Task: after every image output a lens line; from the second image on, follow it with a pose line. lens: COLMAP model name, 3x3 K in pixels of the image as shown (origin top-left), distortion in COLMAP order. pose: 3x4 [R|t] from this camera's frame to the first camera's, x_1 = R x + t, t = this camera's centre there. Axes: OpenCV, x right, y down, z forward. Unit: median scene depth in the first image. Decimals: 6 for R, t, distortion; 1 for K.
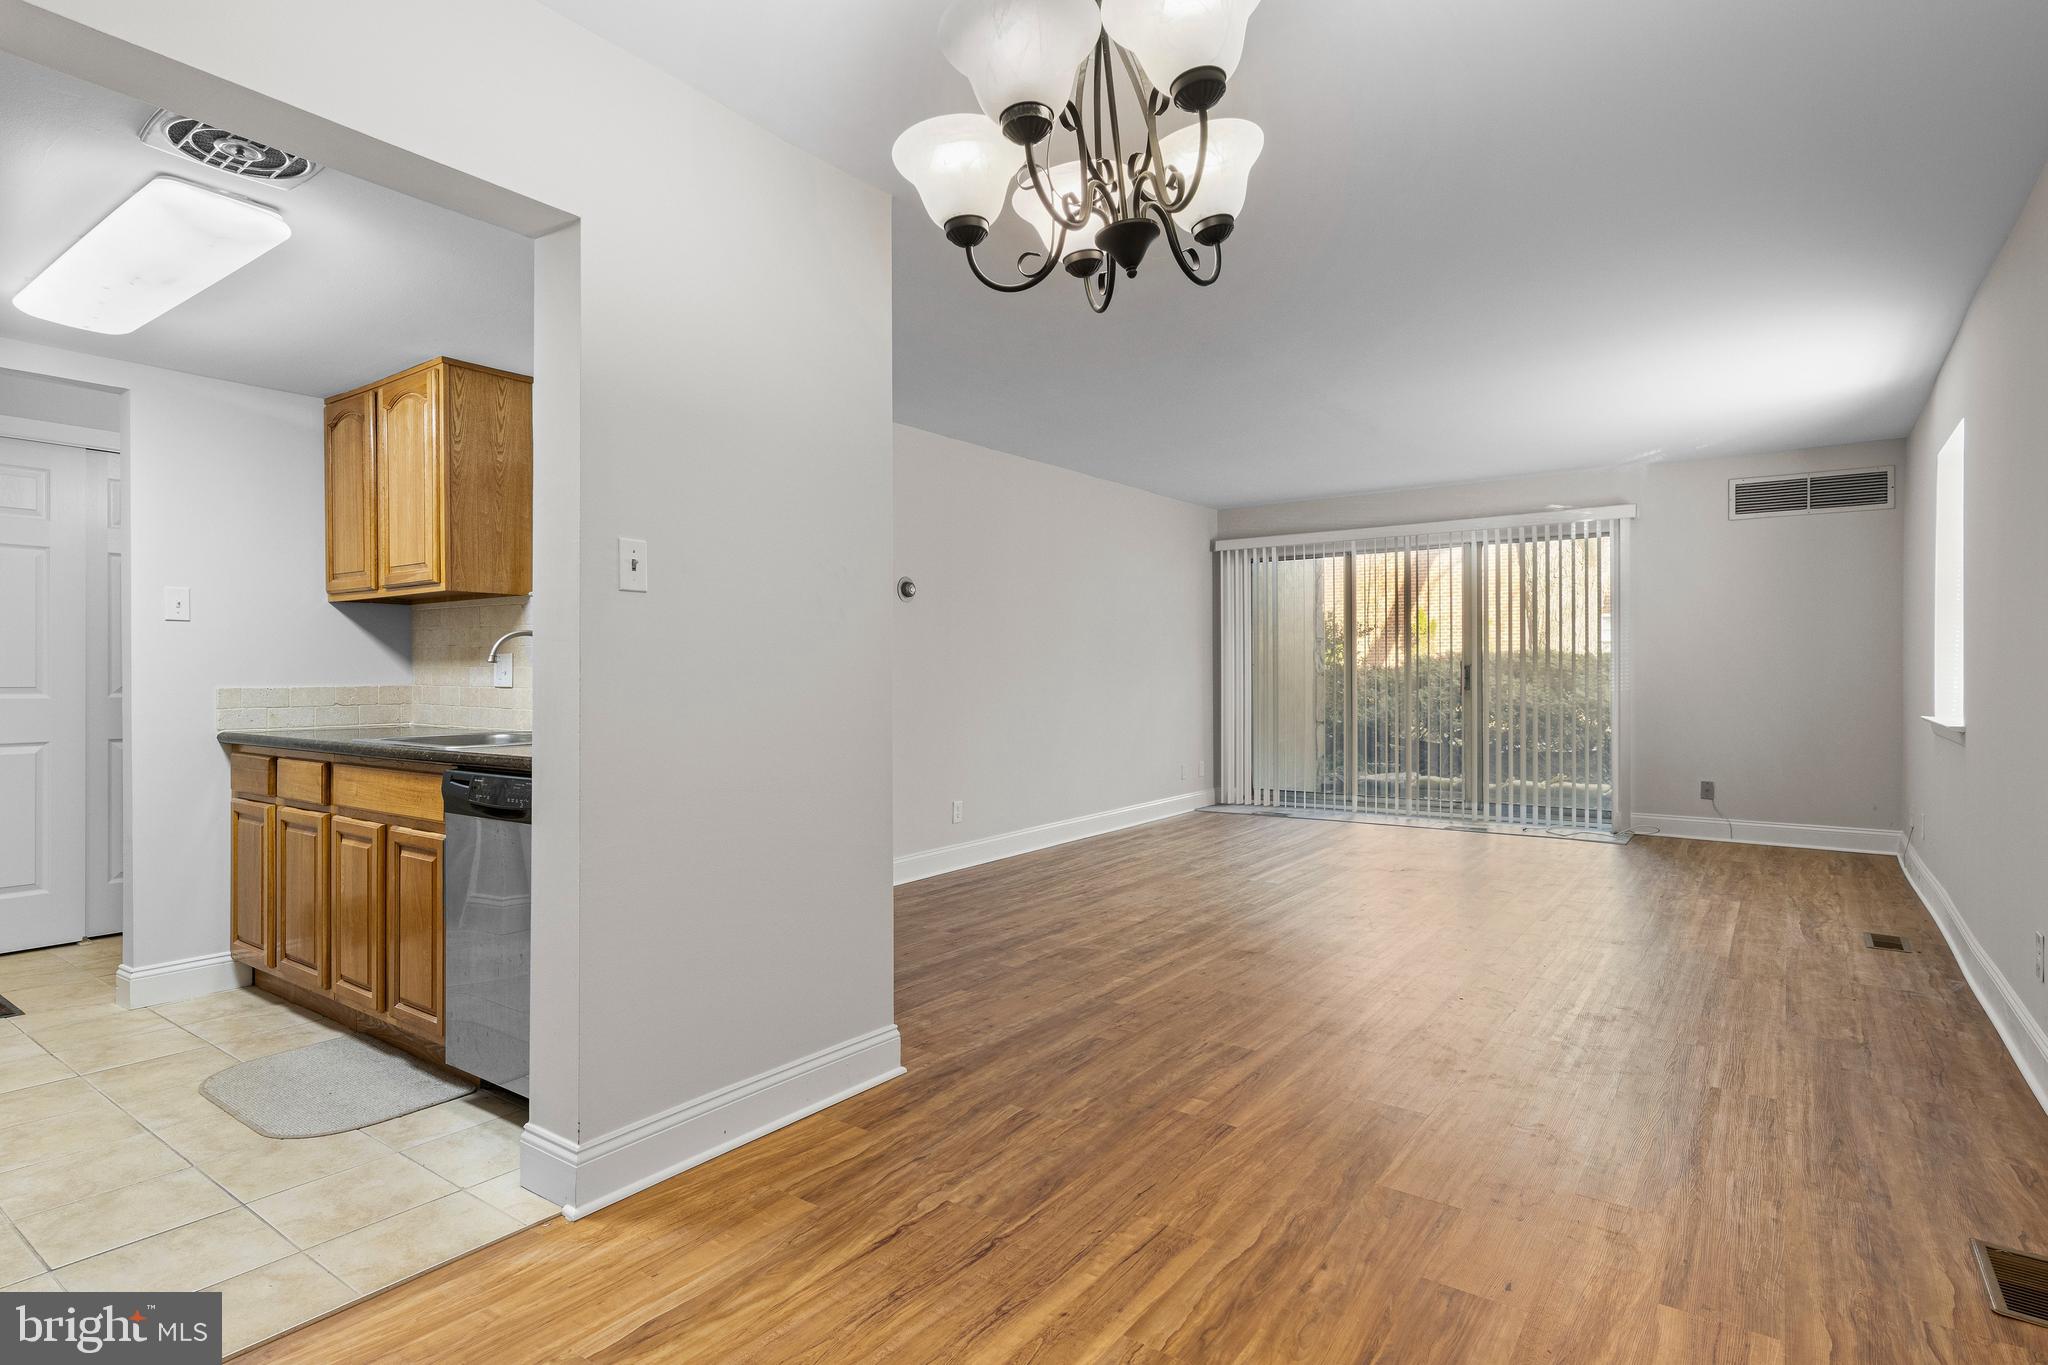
lens RADIAL K [[1056.9, 0, 1026.9], [0, 1056.9, 669.8], [0, 0, 1]] dist [0.024464, -0.011014]
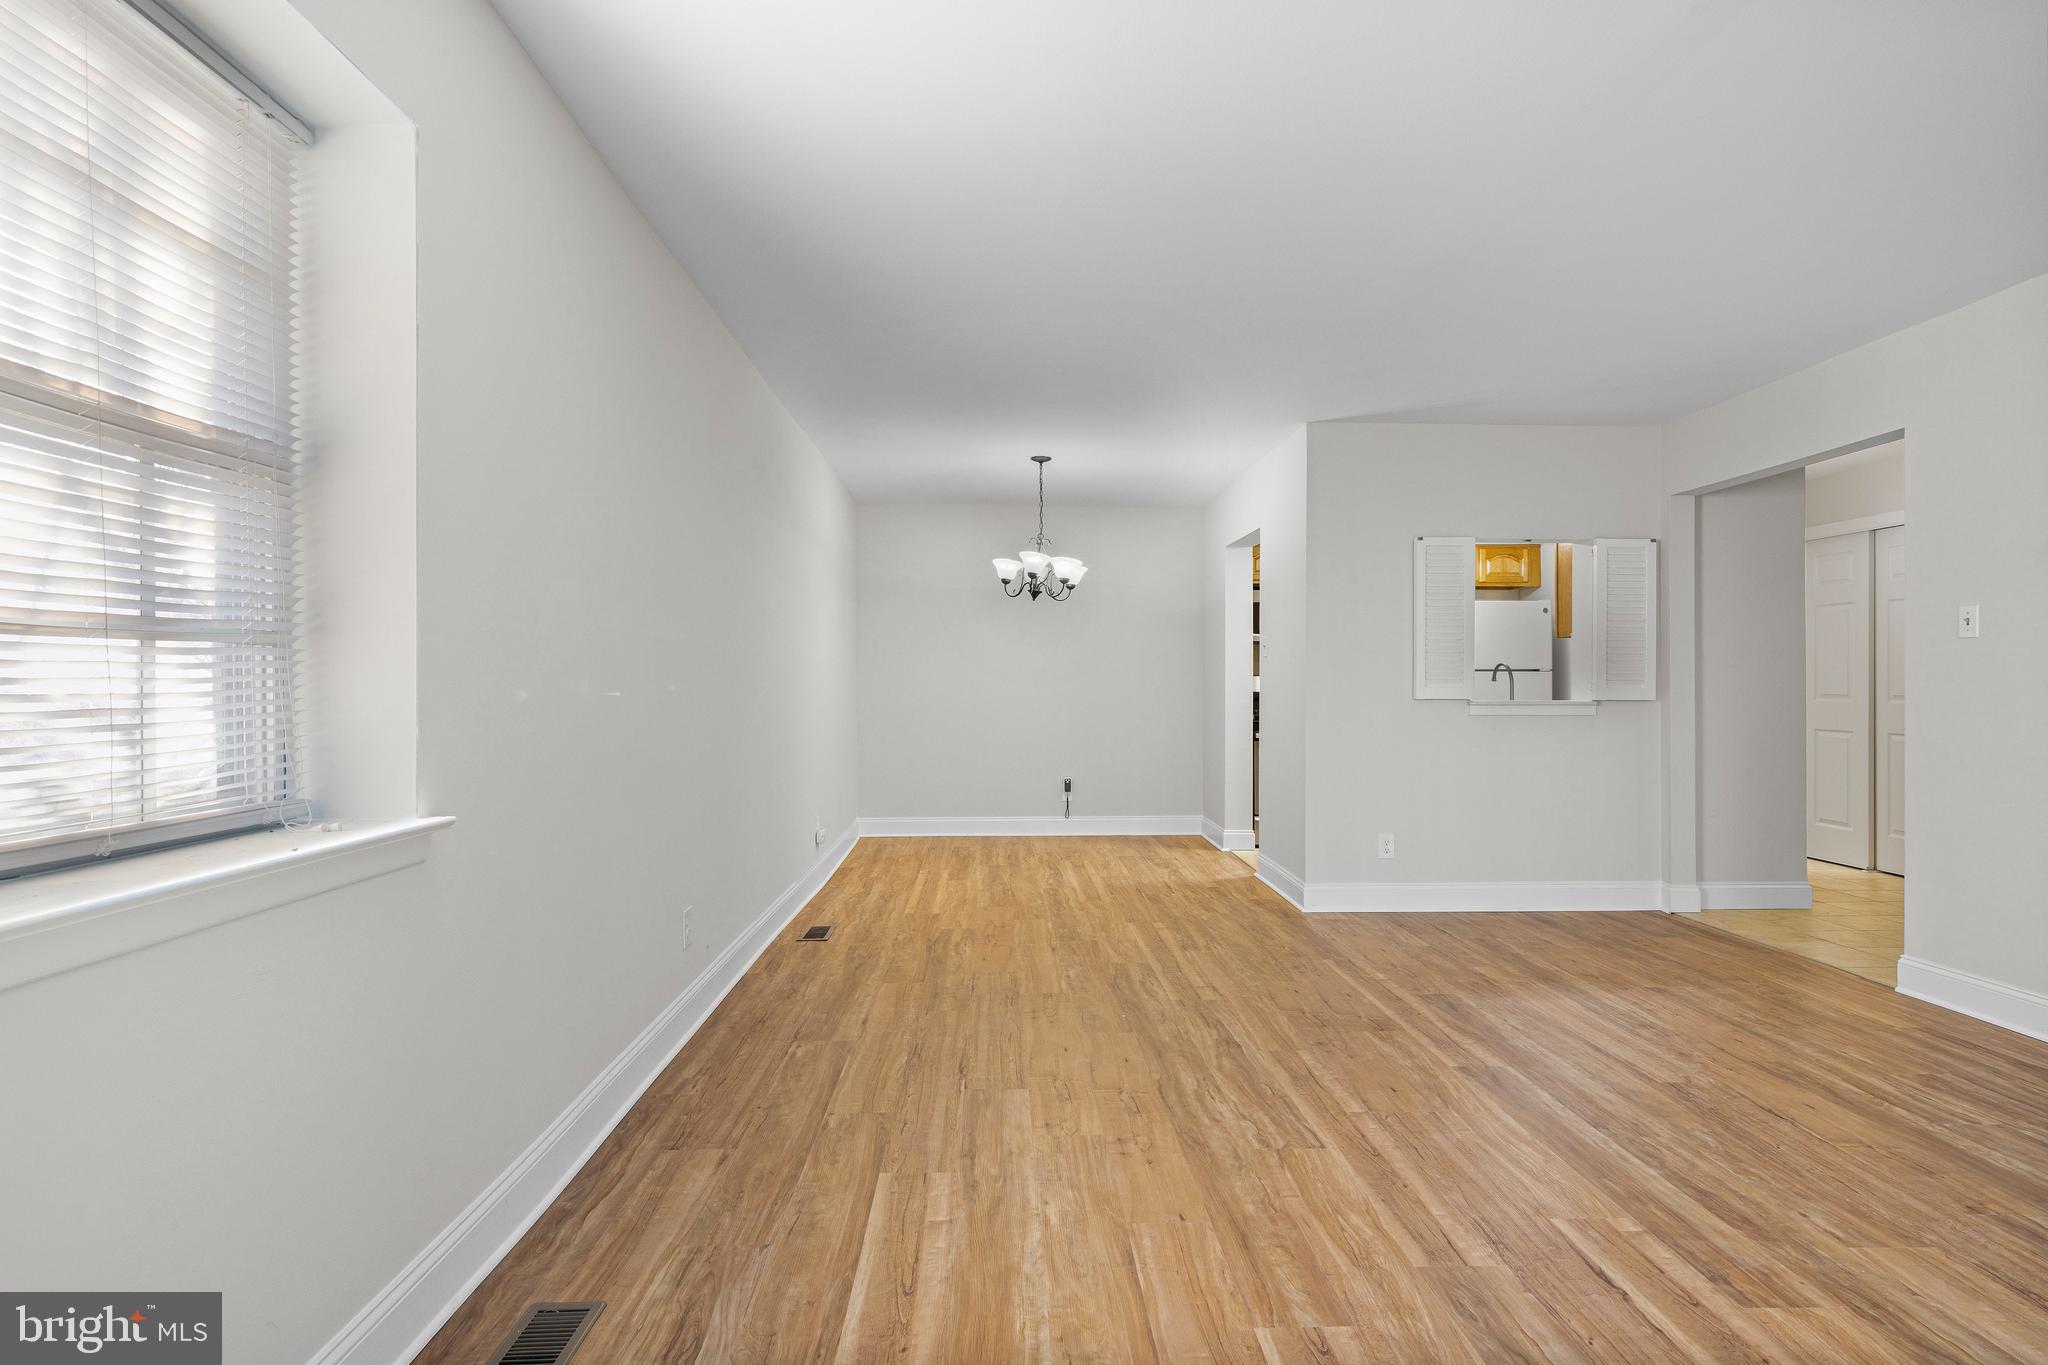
lens RADIAL K [[1056.9, 0, 1026.9], [0, 1056.9, 669.8], [0, 0, 1]] dist [0.024464, -0.011014]
pose [[-0.795354, -0.005774, -0.606117, 0.857947], [0.005216, 0.999852, -0.016369, -0.001211], [0.606122, -0.016181, -0.795207, 1.373109]]
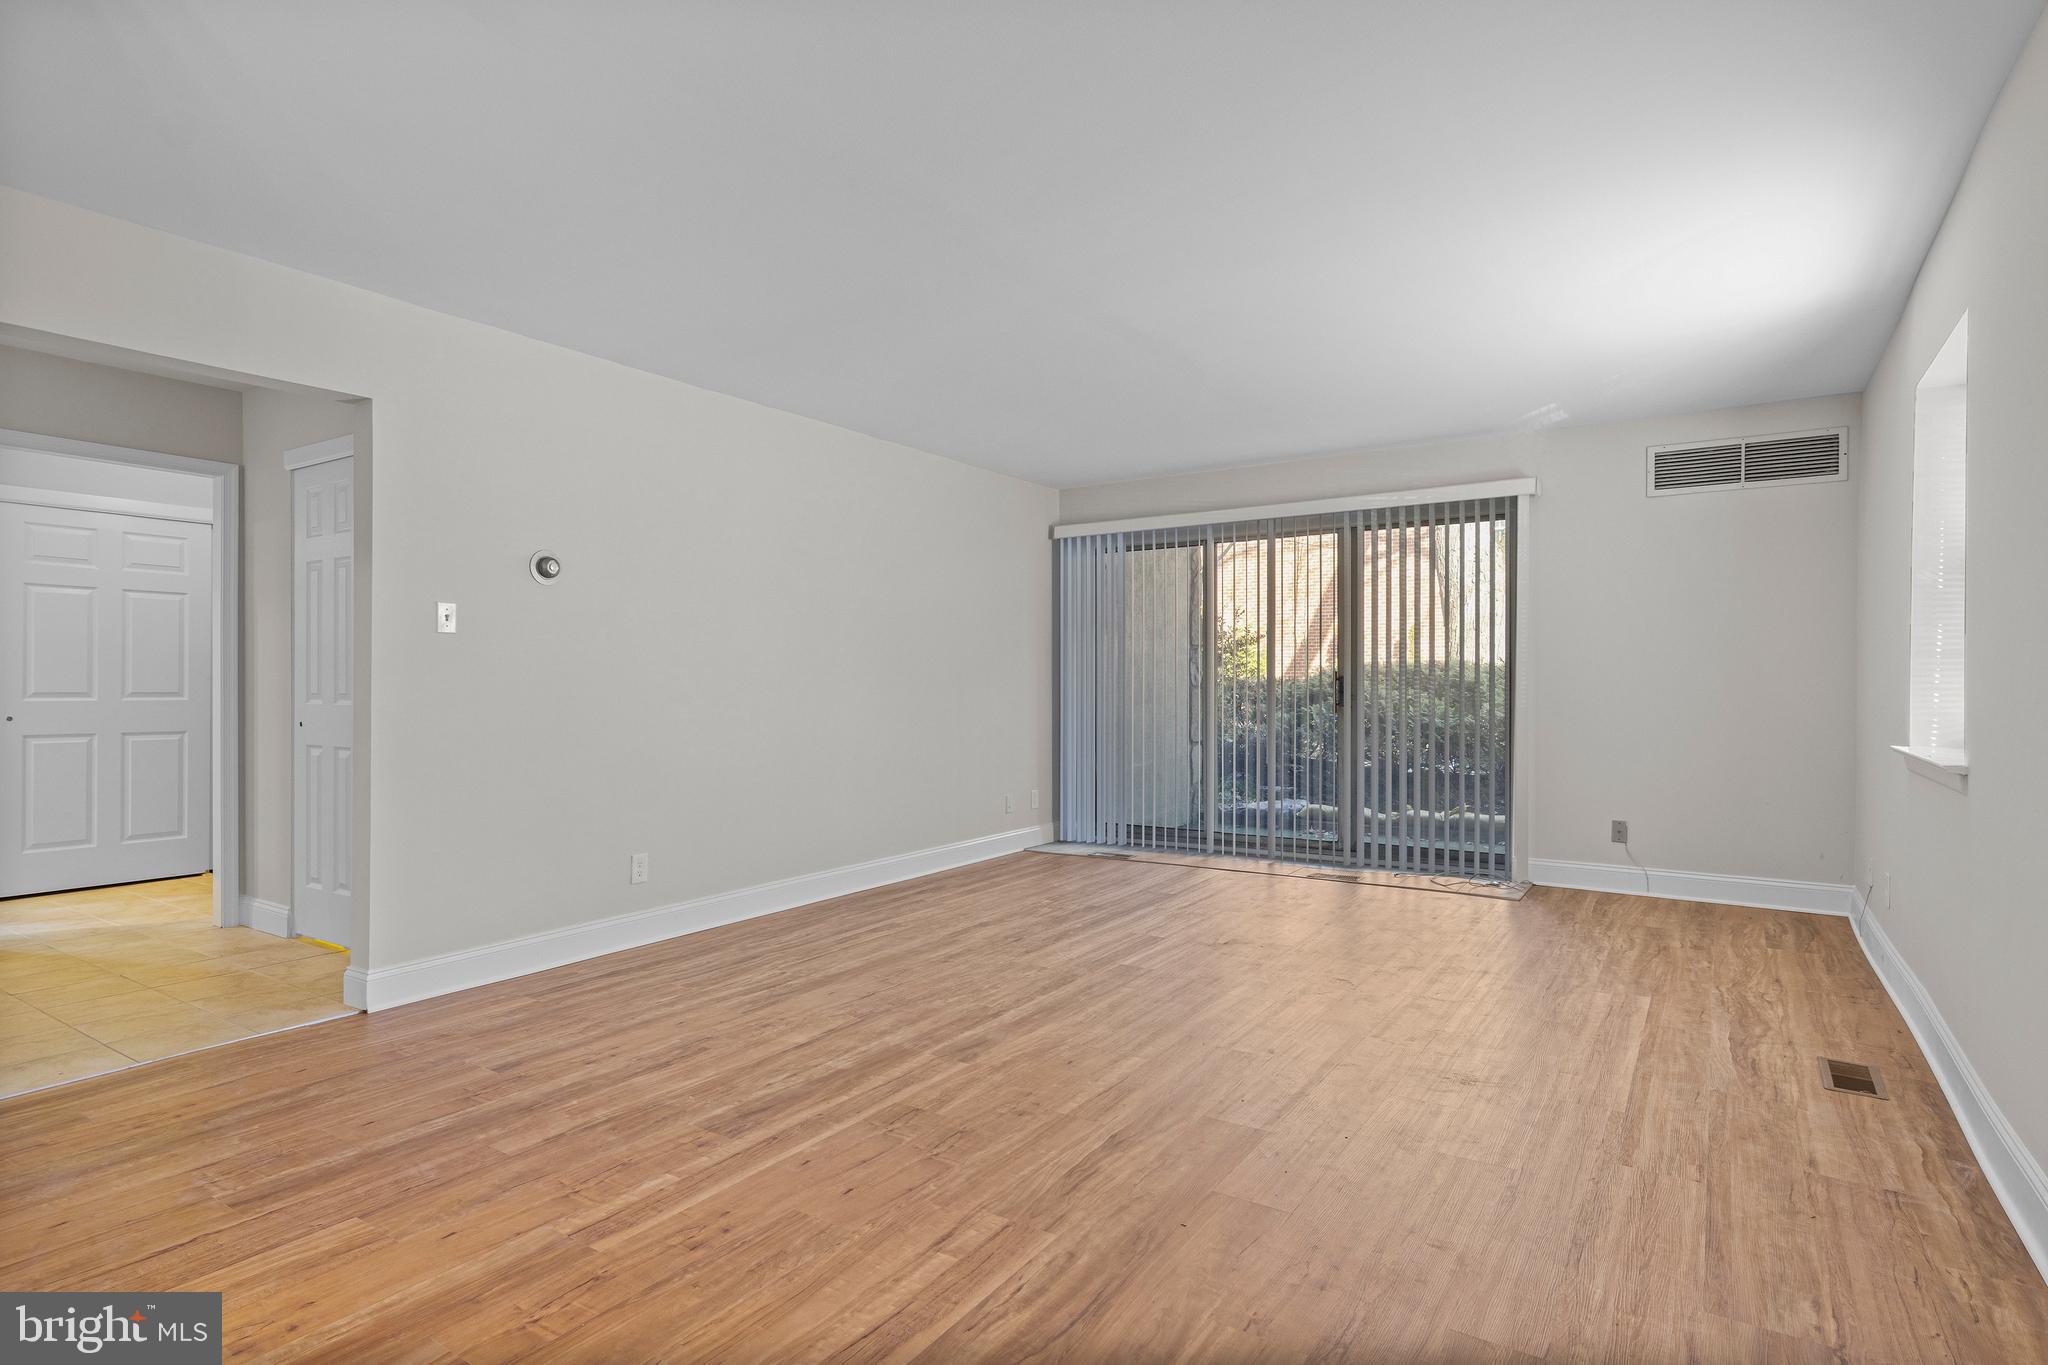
lens RADIAL K [[1050.4, 0, 1024.0], [0, 1050.4, 682.5], [0, 0, 1]] dist [0.024422, -0.012297]
pose [[0.999277, 0.004128, 0.037798, 0.231434], [-0.004133, 0.999991, 0.000043, 0.002138], [-0.037798, -0.000199, 0.999285, 0.318277]]
